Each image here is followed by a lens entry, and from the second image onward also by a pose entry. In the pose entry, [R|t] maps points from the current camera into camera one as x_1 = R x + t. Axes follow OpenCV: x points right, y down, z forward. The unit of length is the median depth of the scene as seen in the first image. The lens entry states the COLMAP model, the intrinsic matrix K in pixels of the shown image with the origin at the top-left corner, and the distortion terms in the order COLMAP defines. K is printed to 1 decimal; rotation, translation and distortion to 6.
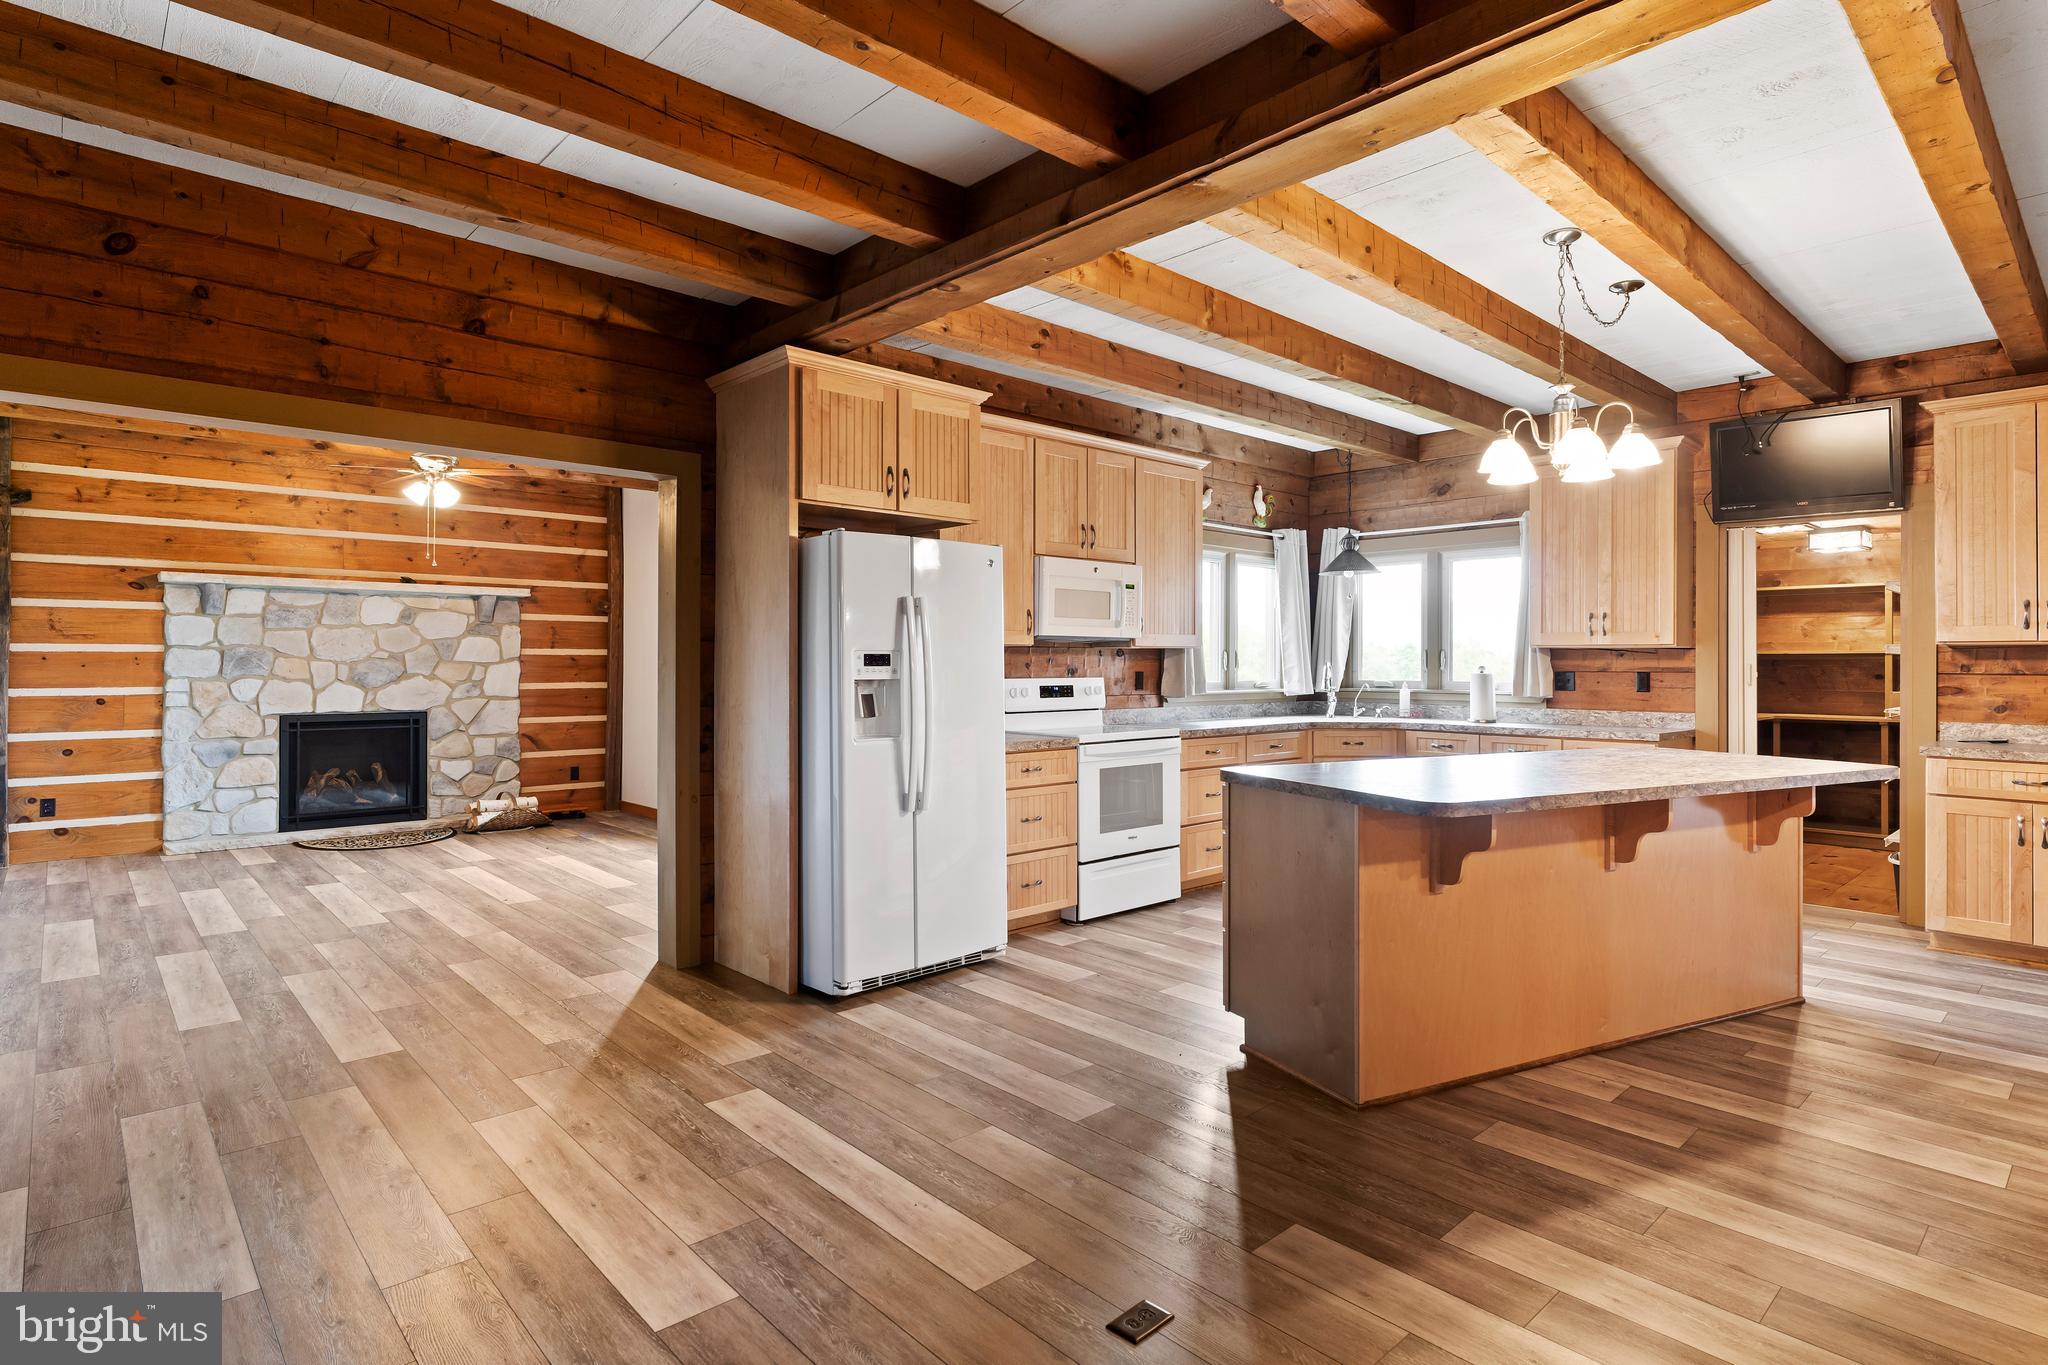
lens RADIAL K [[1051.6, 0, 1018.3], [0, 1051.6, 656.5], [0, 0, 1]] dist [-0.004340, 0.001106]
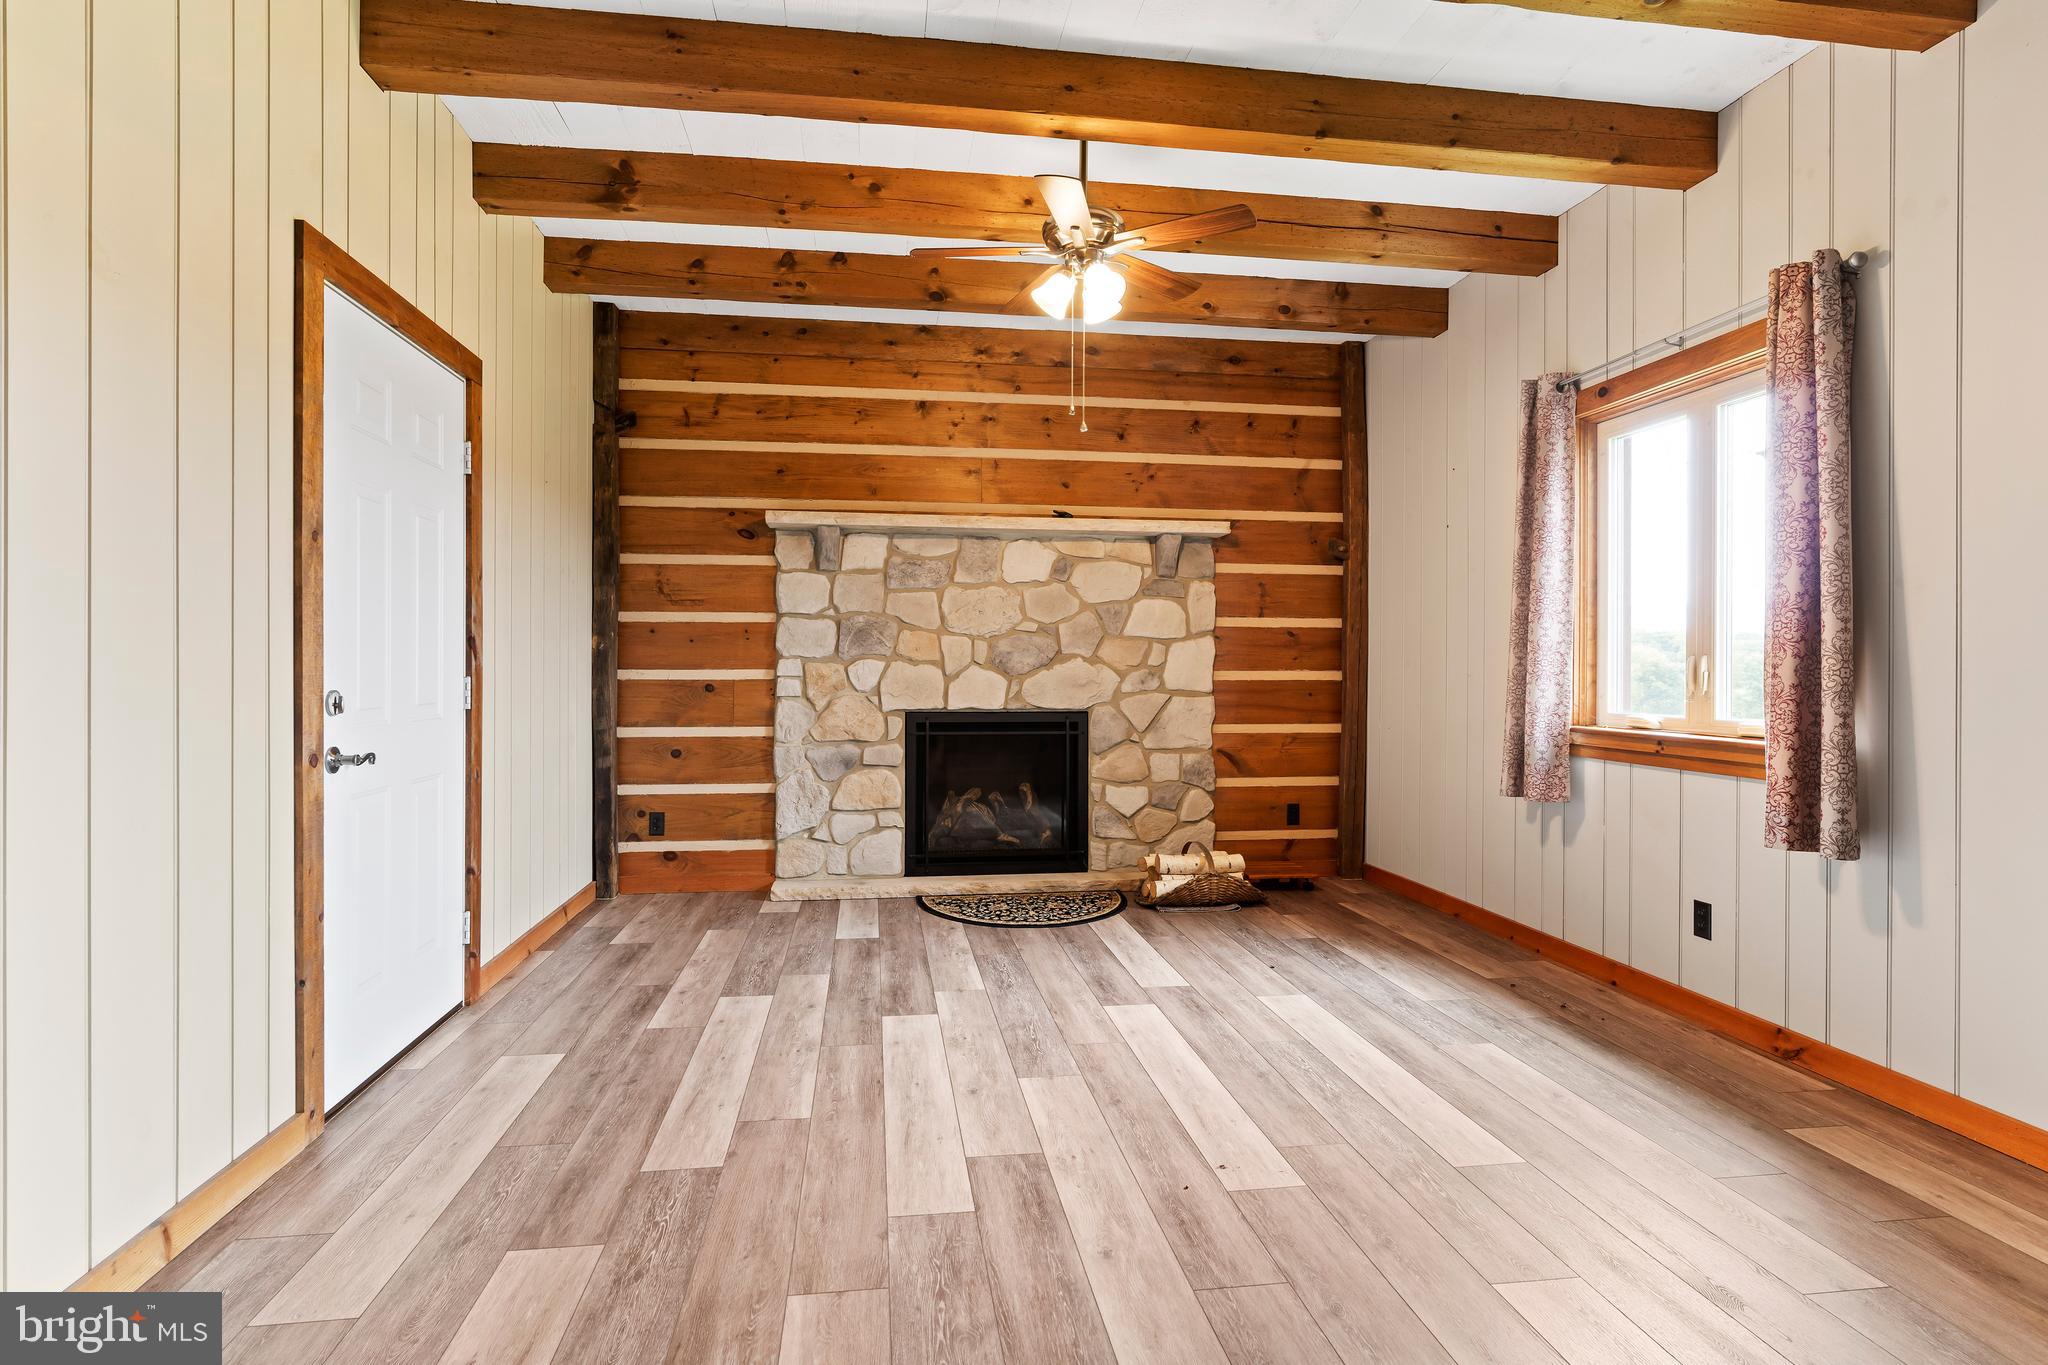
lens RADIAL K [[1051.6, 0, 1022.4], [0, 1051.6, 674.3], [0, 0, 1]] dist [-0.004340, 0.001106]
pose [[0.826543, 0.004098, -0.562859, -0.229401], [0.002376, 0.999939, 0.010770, 0.022409], [0.562869, -0.010239, 0.826483, 0.440334]]
